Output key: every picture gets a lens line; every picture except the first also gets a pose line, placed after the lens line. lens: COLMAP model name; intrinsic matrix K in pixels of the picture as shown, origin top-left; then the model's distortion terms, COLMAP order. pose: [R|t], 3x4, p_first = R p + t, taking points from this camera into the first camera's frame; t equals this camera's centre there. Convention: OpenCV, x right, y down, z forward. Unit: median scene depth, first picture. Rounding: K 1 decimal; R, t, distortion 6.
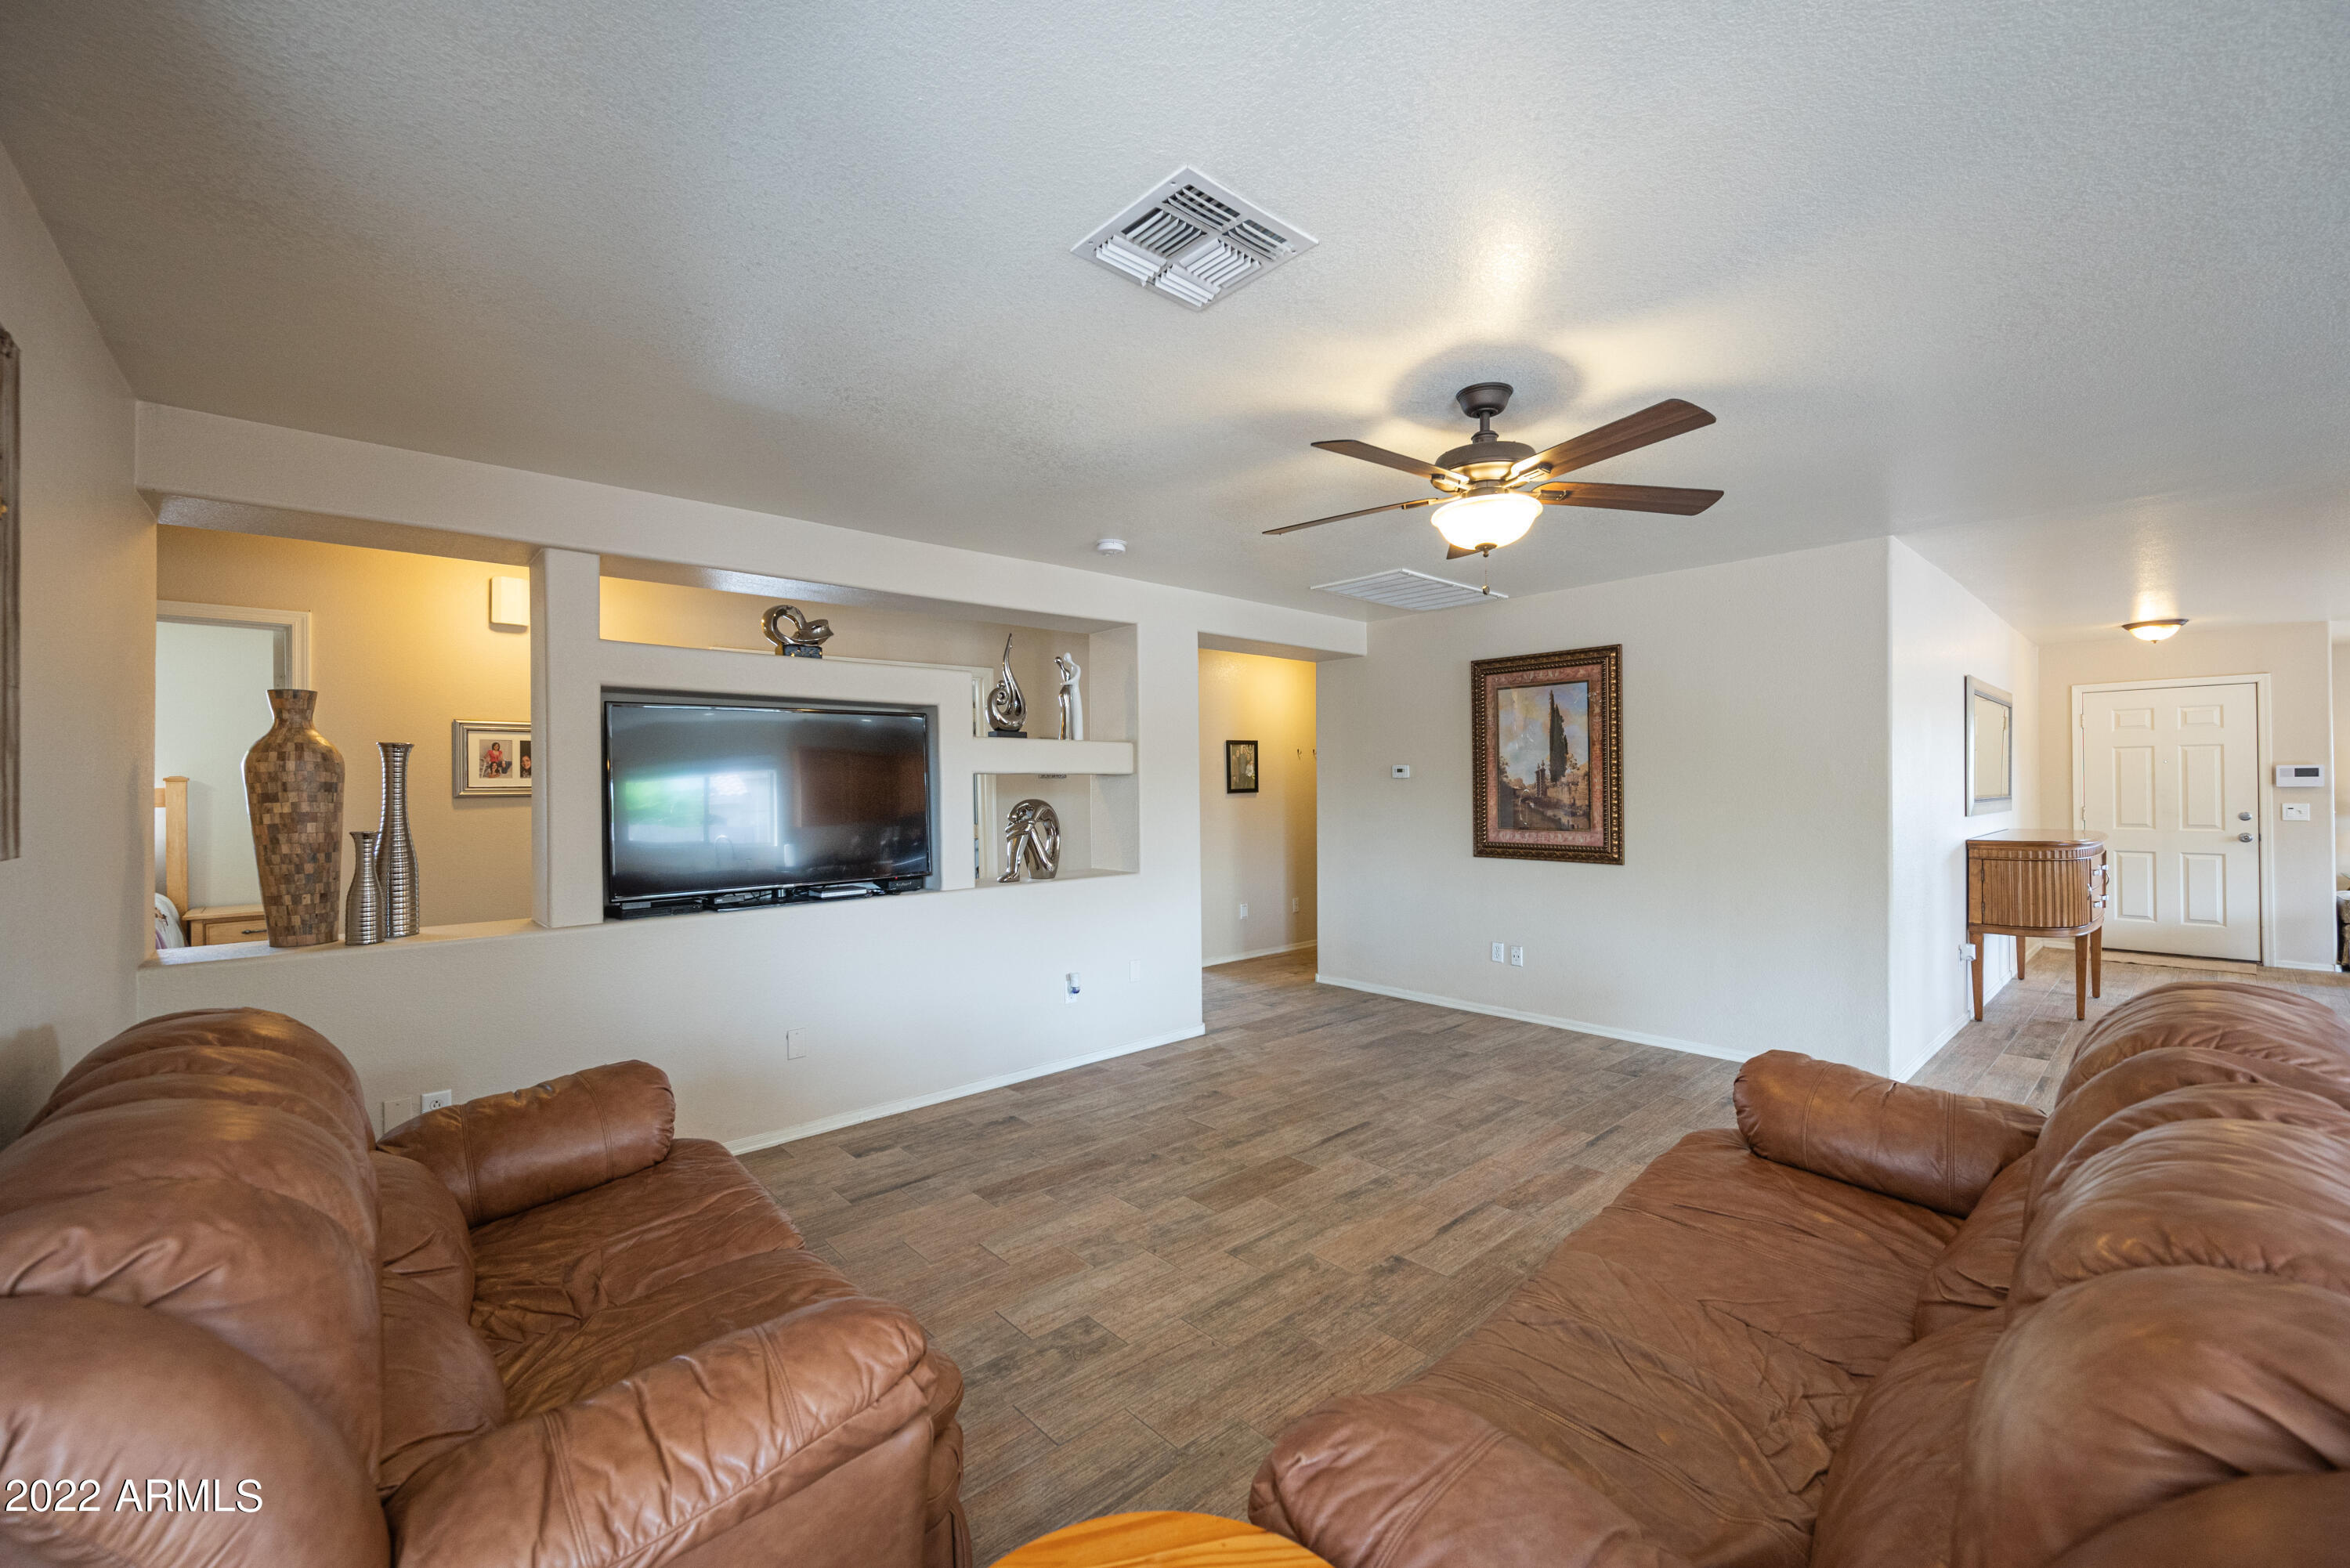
lens RADIAL K [[927.0, 0, 1168.9], [0, 927.0, 780.5], [0, 0, 1]] dist [-0.001210, -0.000004]
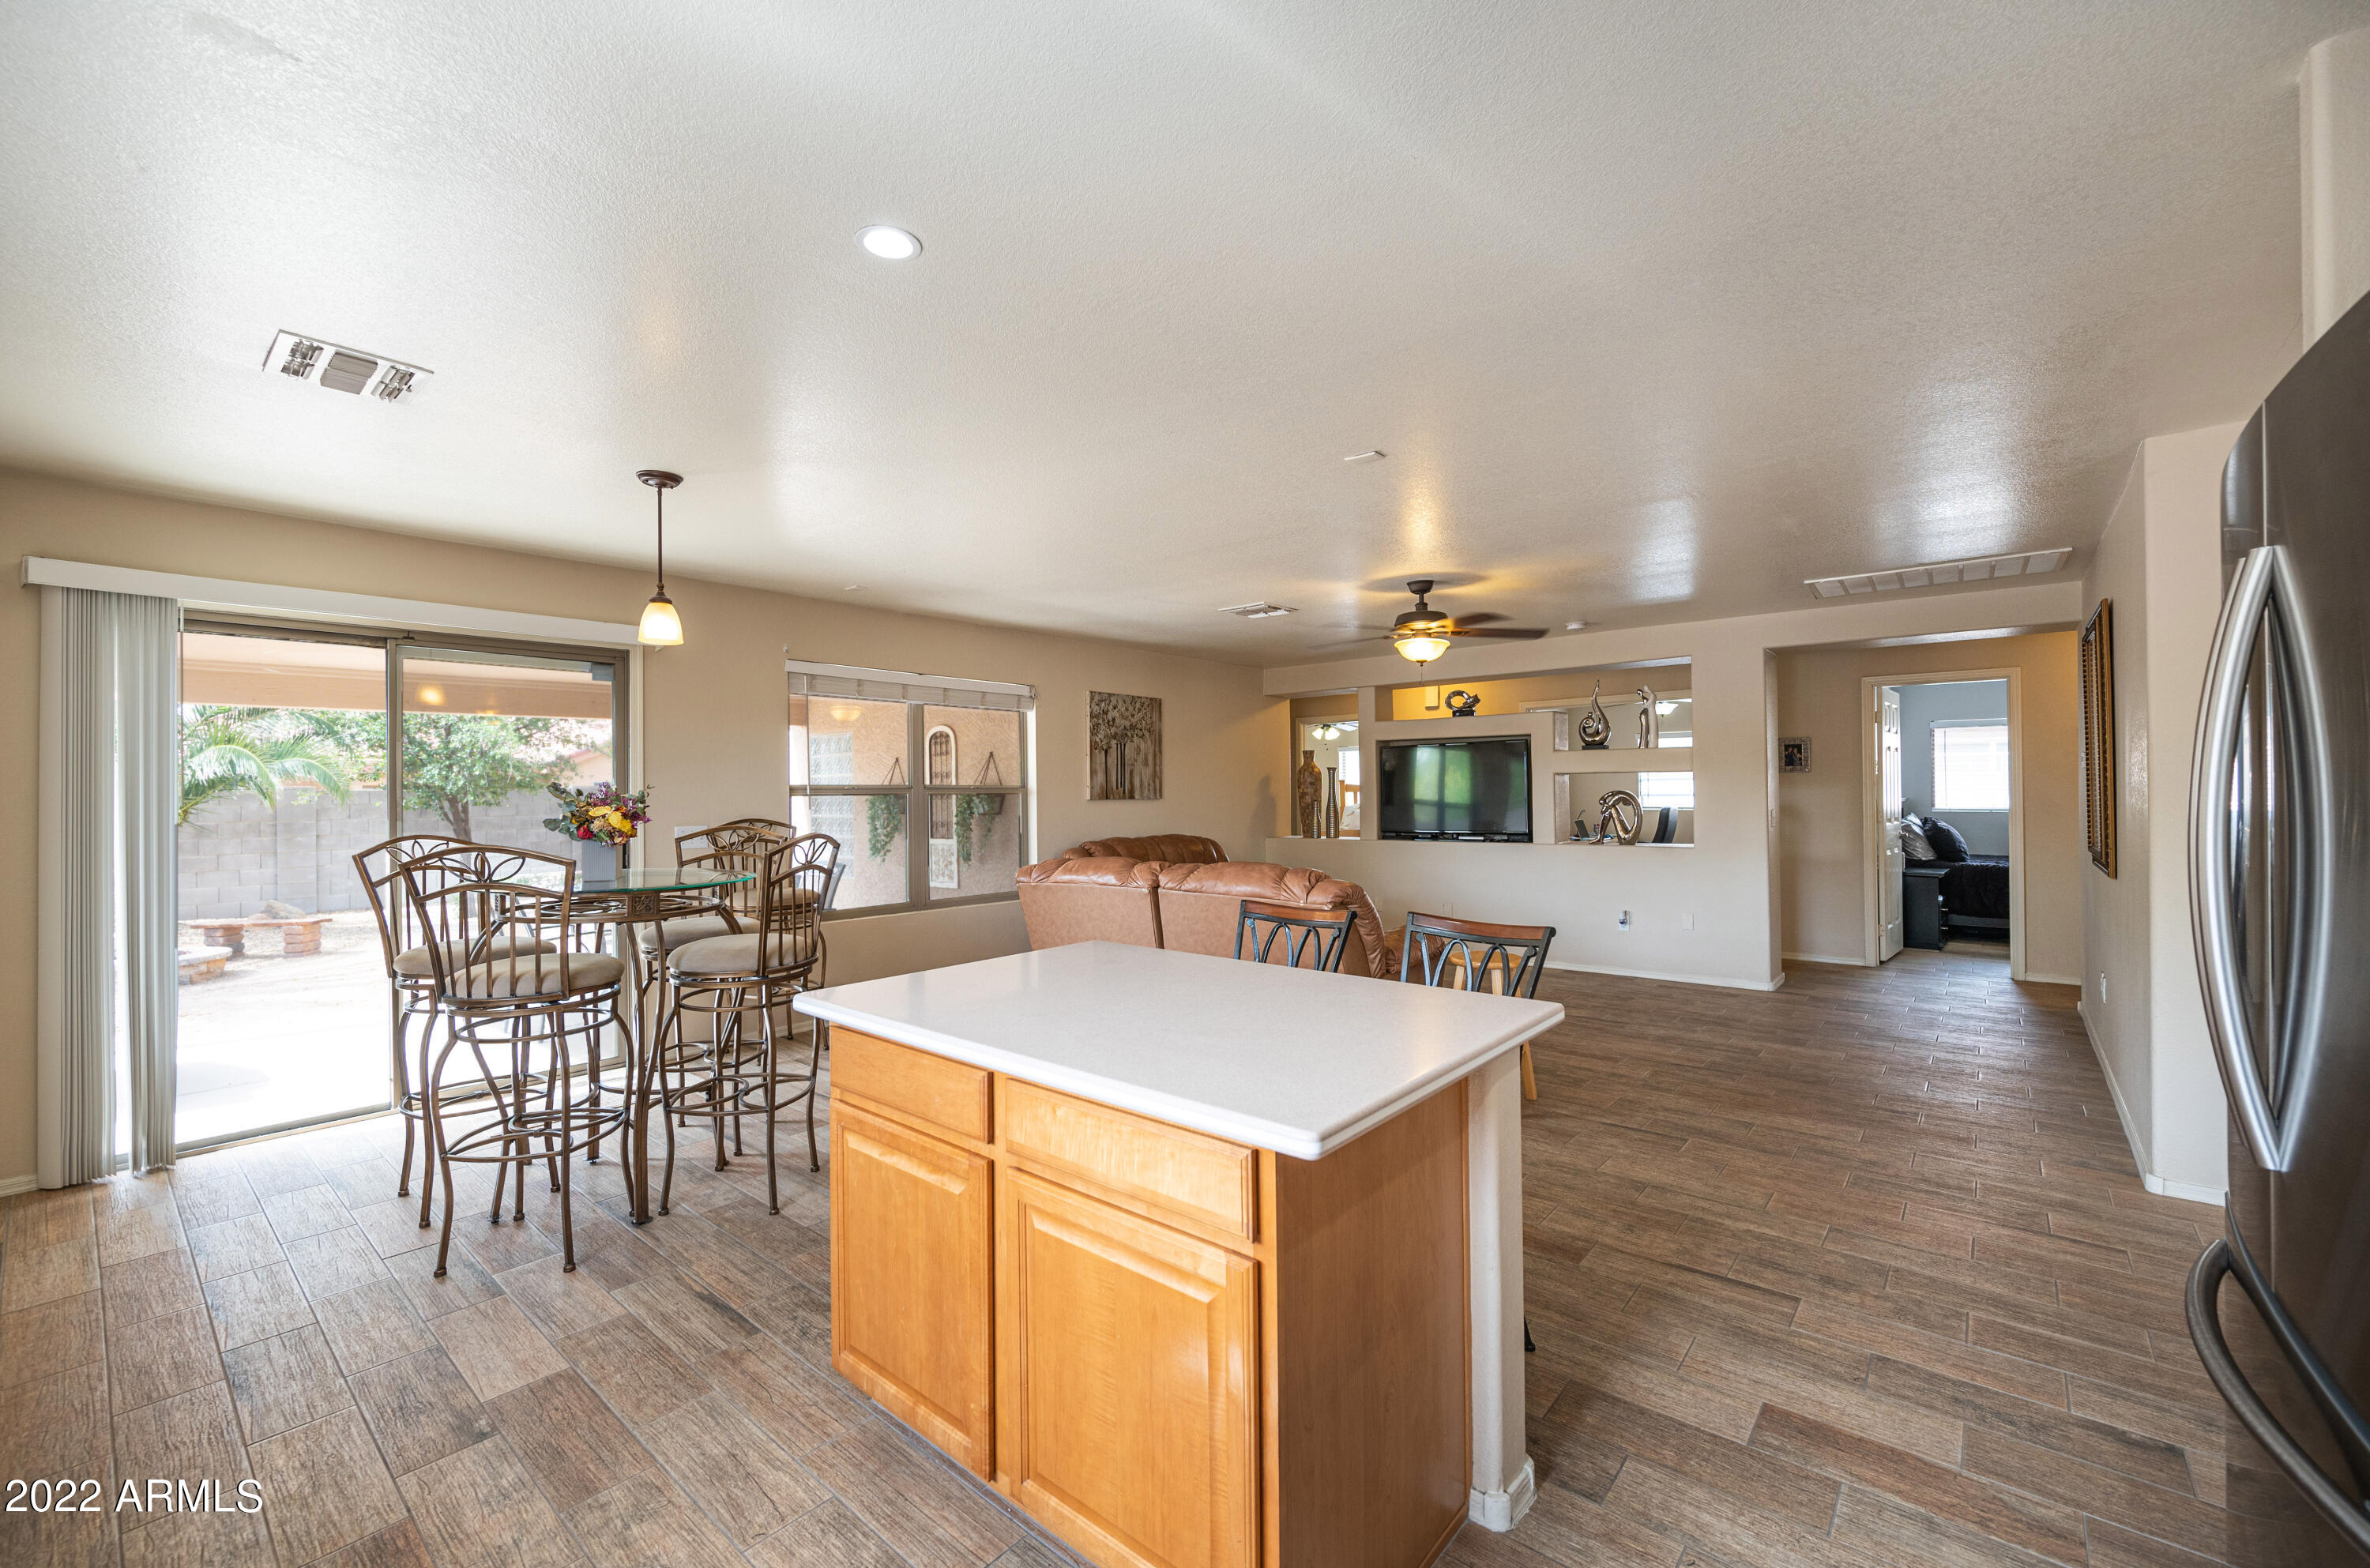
lens RADIAL K [[954.5, 0, 1197.9], [0, 954.5, 785.4], [0, 0, 1]] dist [-0.001637, 0.000171]
pose [[0.146809, -0.001348, -0.989164, 1.621118], [0.014700, 0.999892, 0.000819, 0.003142], [0.989056, -0.014661, 0.146813, 0.171529]]
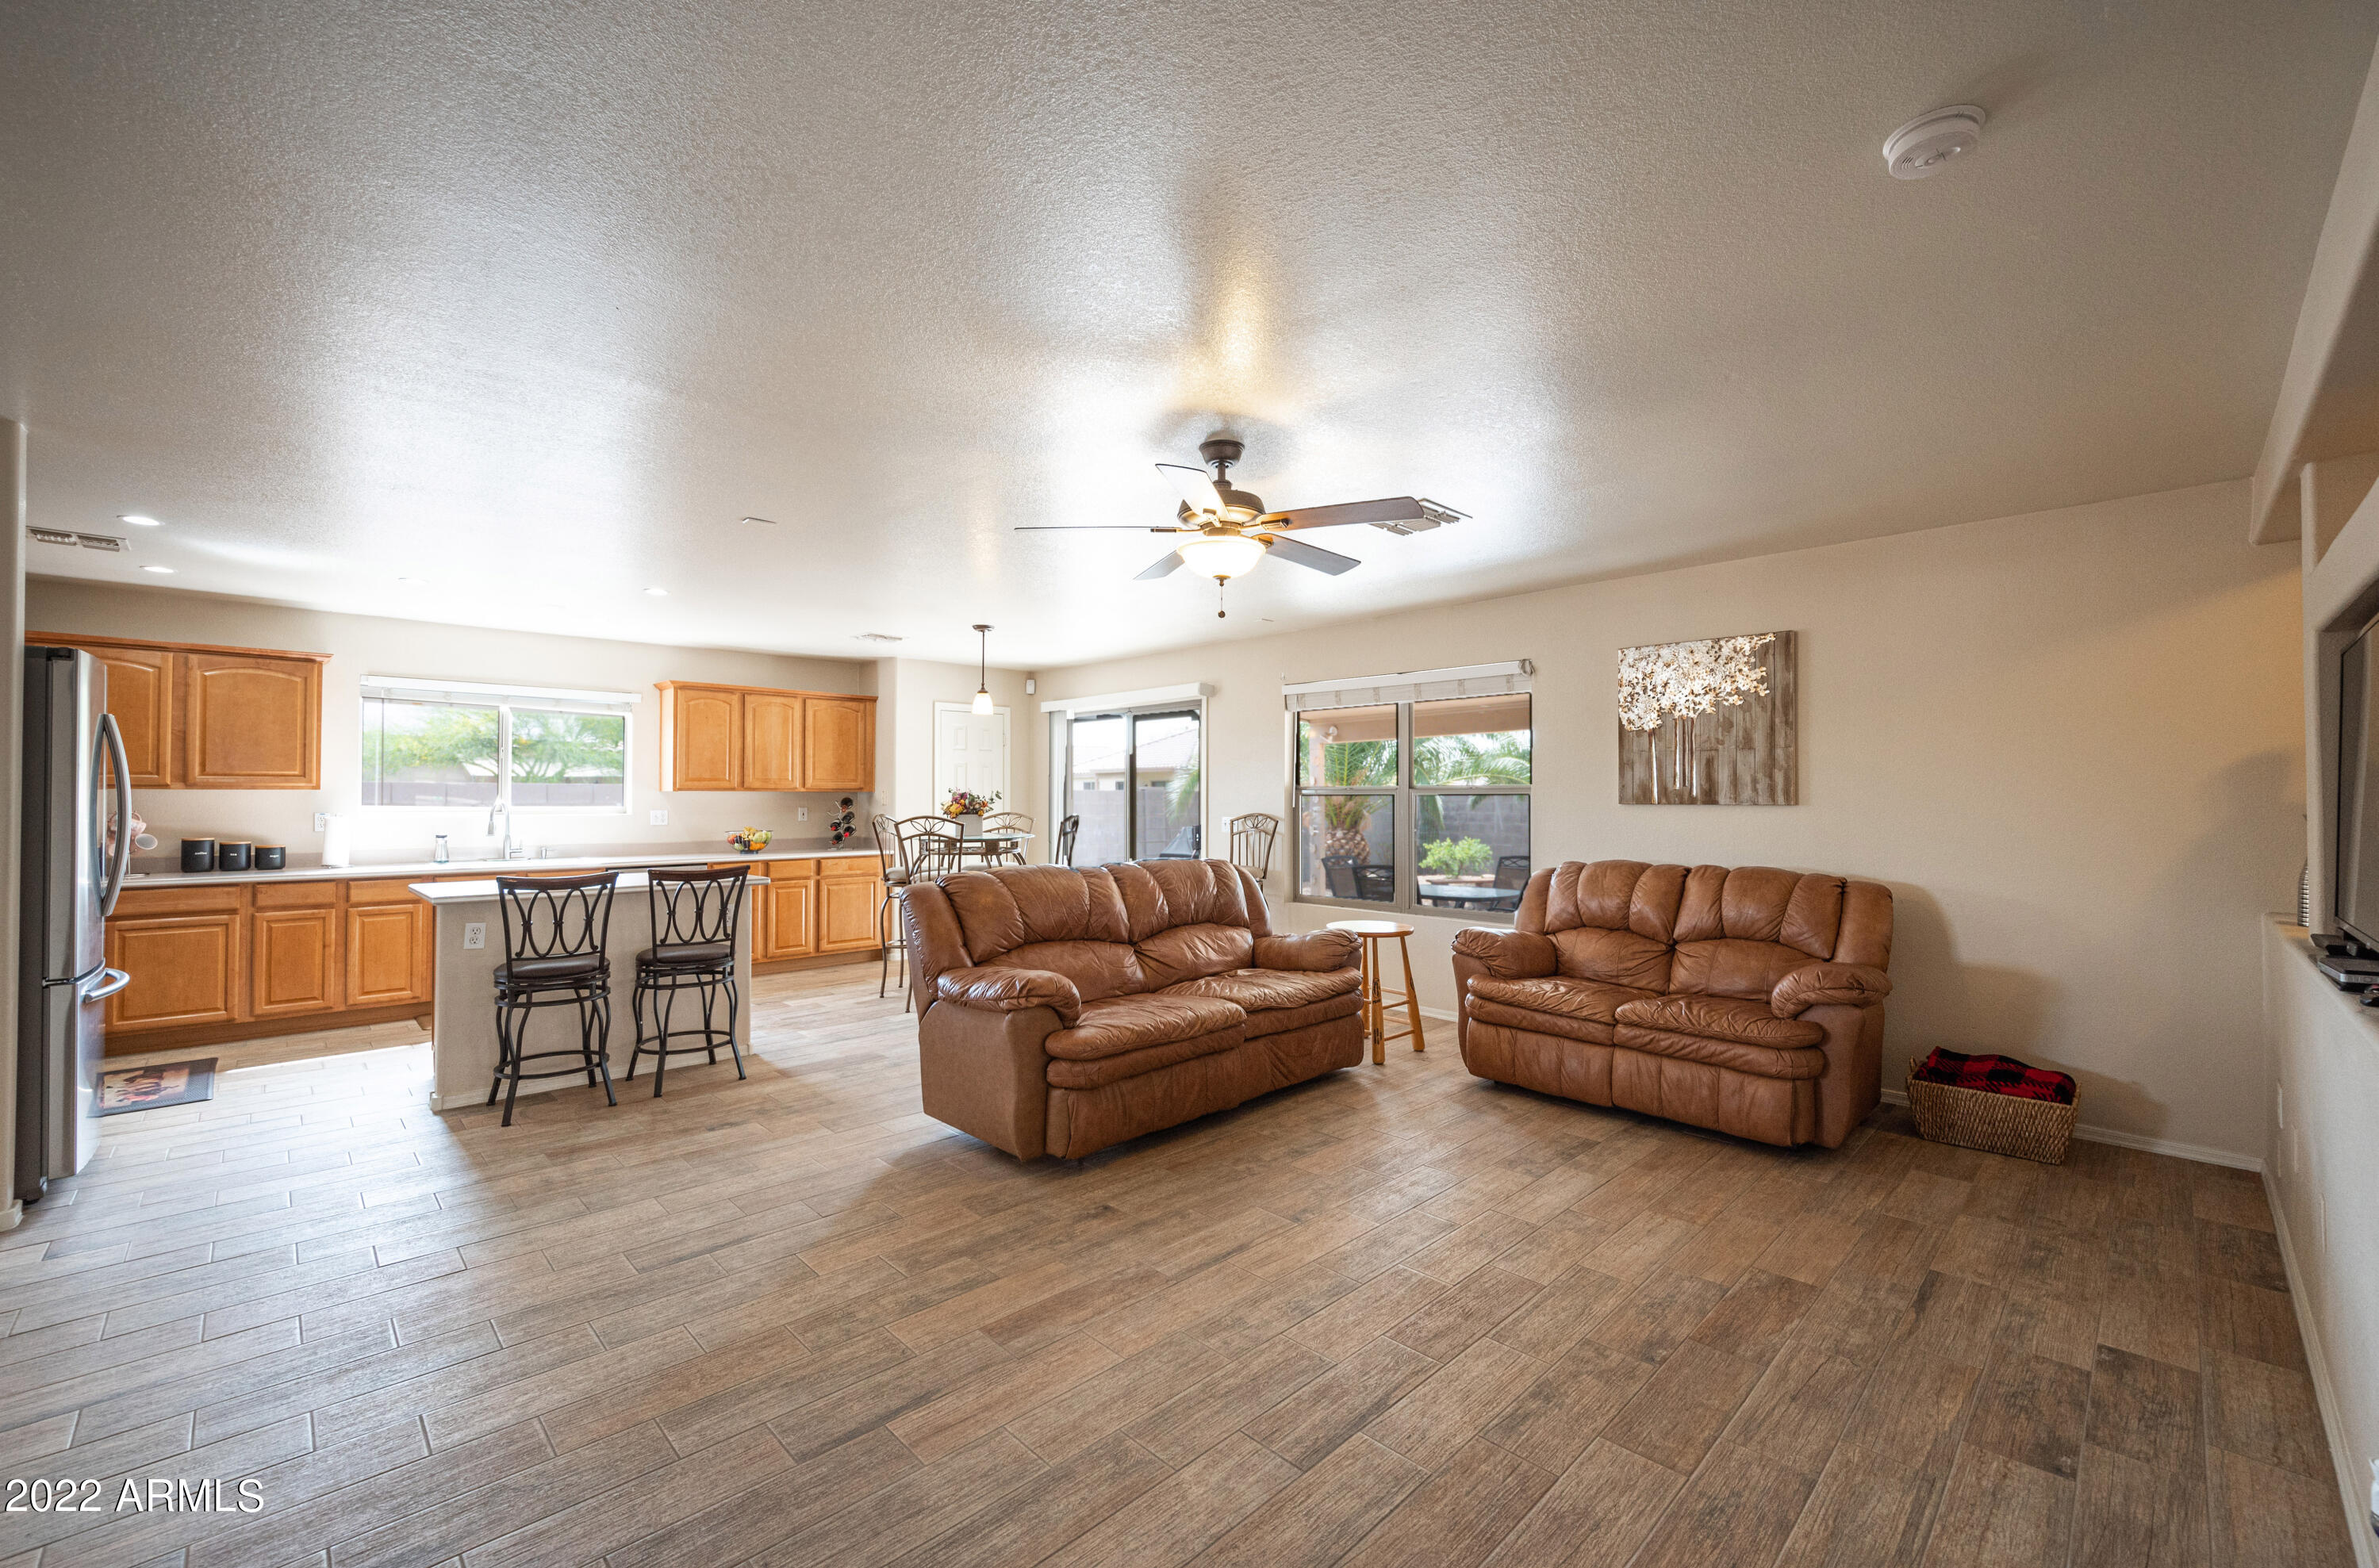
lens RADIAL K [[958.0, 0, 1211.6], [0, 958.0, 798.7], [0, 0, 1]] dist [-0.001637, 0.000171]
pose [[-0.998319, 0.010985, -0.056909, 0.303865], [0.011484, 0.999898, -0.008447, 0.028148], [0.056810, -0.009086, -0.998344, 1.587850]]
